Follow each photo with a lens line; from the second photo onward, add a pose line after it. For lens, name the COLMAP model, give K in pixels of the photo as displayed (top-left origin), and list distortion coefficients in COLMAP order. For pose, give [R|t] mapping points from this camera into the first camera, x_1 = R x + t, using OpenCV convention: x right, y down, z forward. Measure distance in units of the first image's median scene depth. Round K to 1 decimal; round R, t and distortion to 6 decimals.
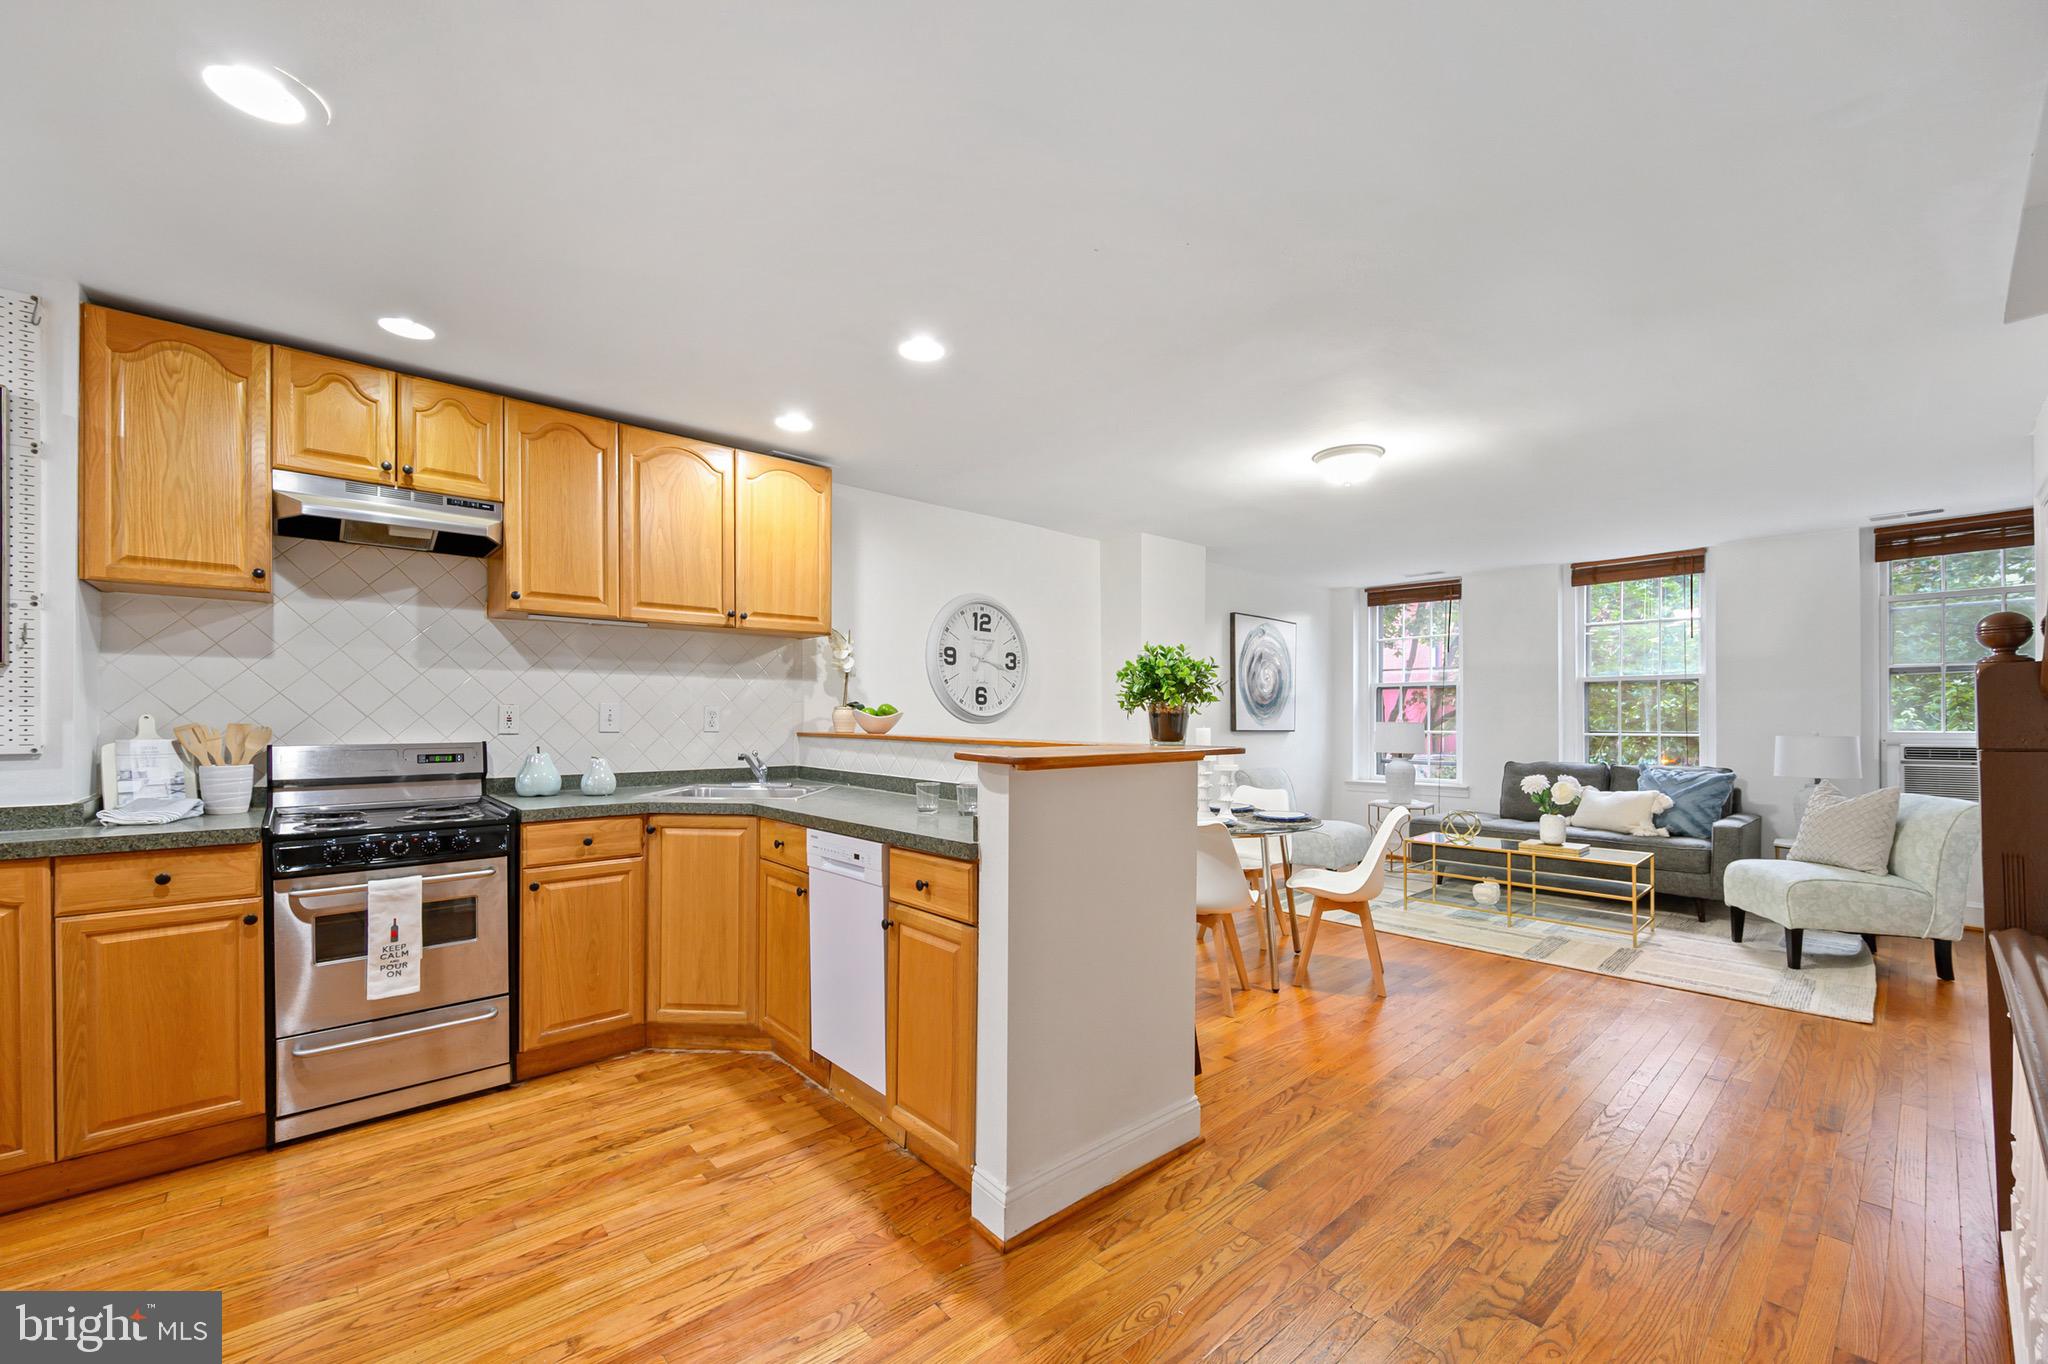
lens RADIAL K [[821.6, 0, 1012.7], [0, 821.6, 717.8], [0, 0, 1]] dist [-0.002488, -0.000218]
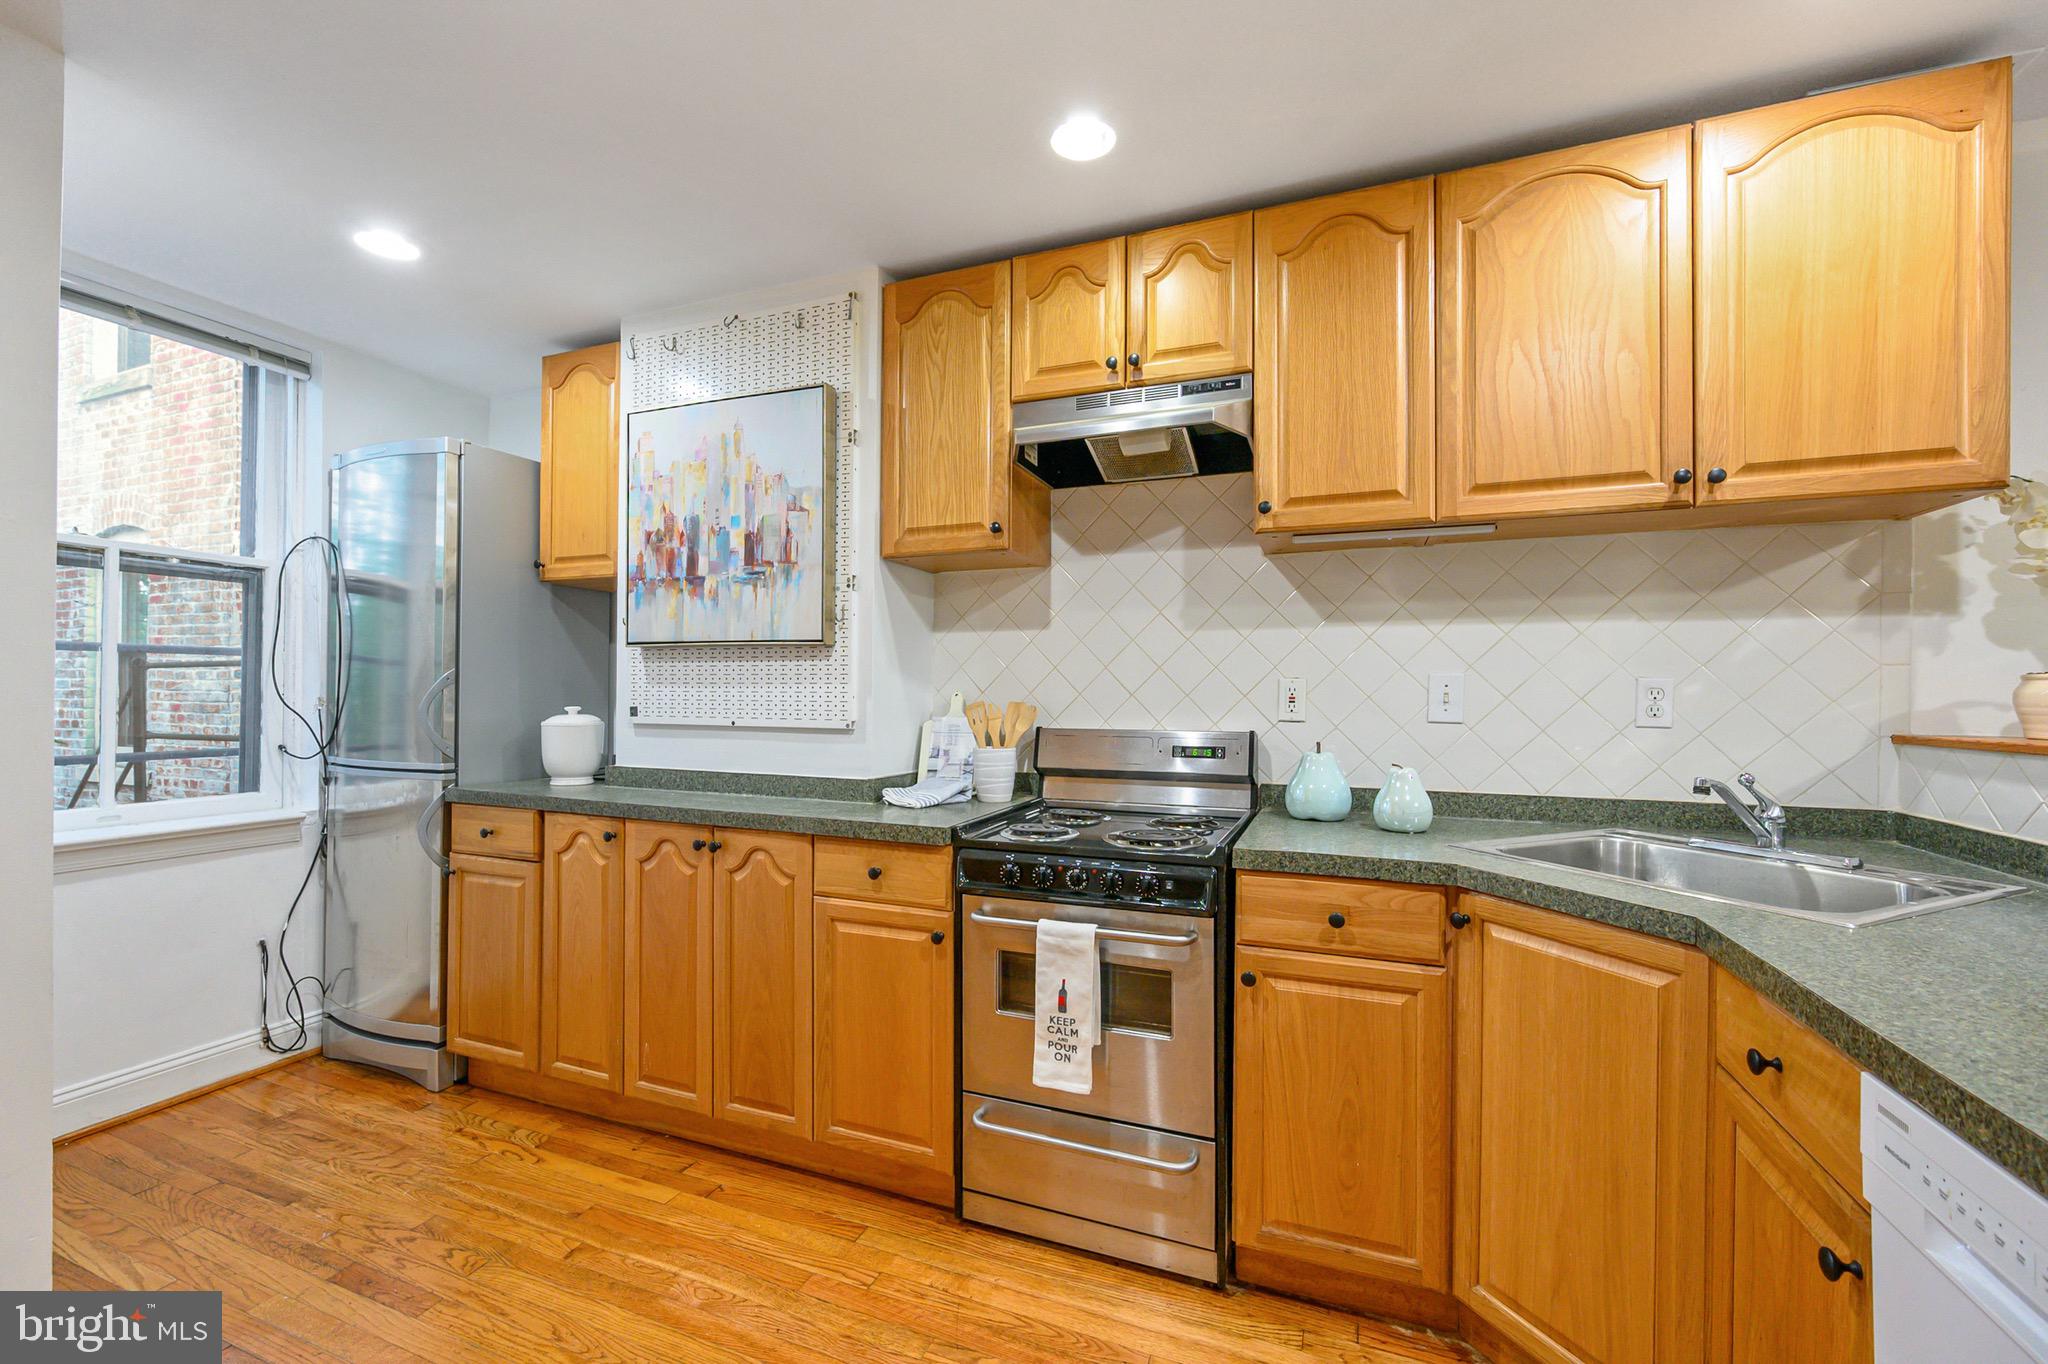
lens RADIAL K [[831.9, 0, 1021.6], [0, 831.9, 693.2], [0, 0, 1]] dist [-0.002652, -0.000295]
pose [[0.451859, -0.001153, -0.892088, -0.087768], [-0.006977, 0.999964, -0.004827, 0.001318], [0.892062, 0.008405, 0.451835, 0.432140]]
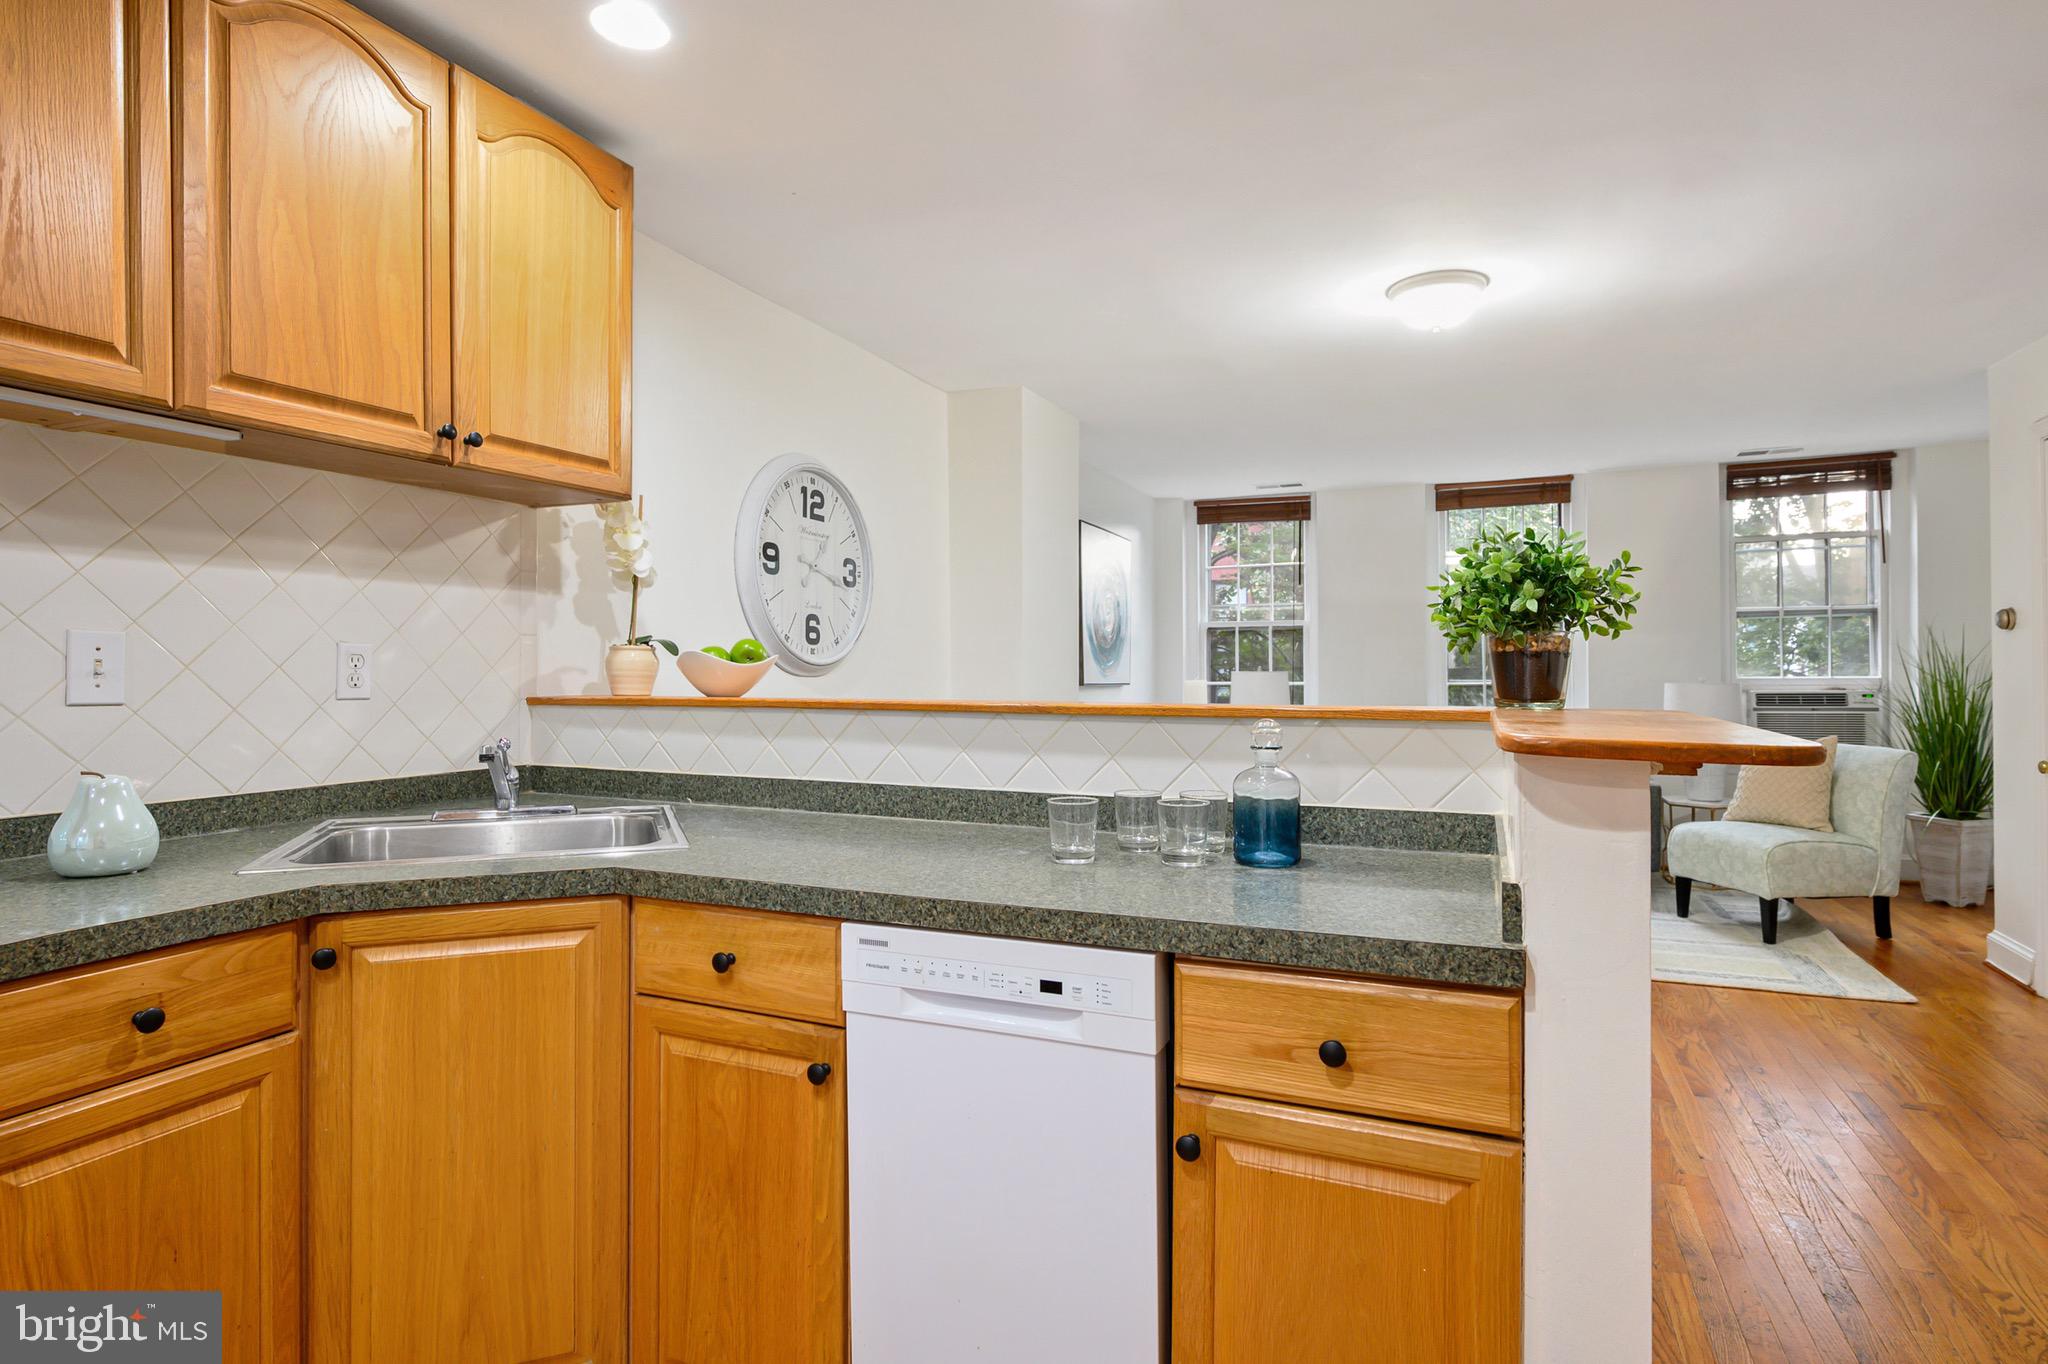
lens RADIAL K [[1044.5, 0, 1024.5], [0, 1044.5, 666.5], [0, 0, 1]] dist [-0.001635, -0.000048]
pose [[0.905139, -0.003784, 0.425098, -0.286900], [0.005116, 0.999985, -0.001992, 0.002586], [-0.425084, 0.003978, 0.905145, 0.342880]]
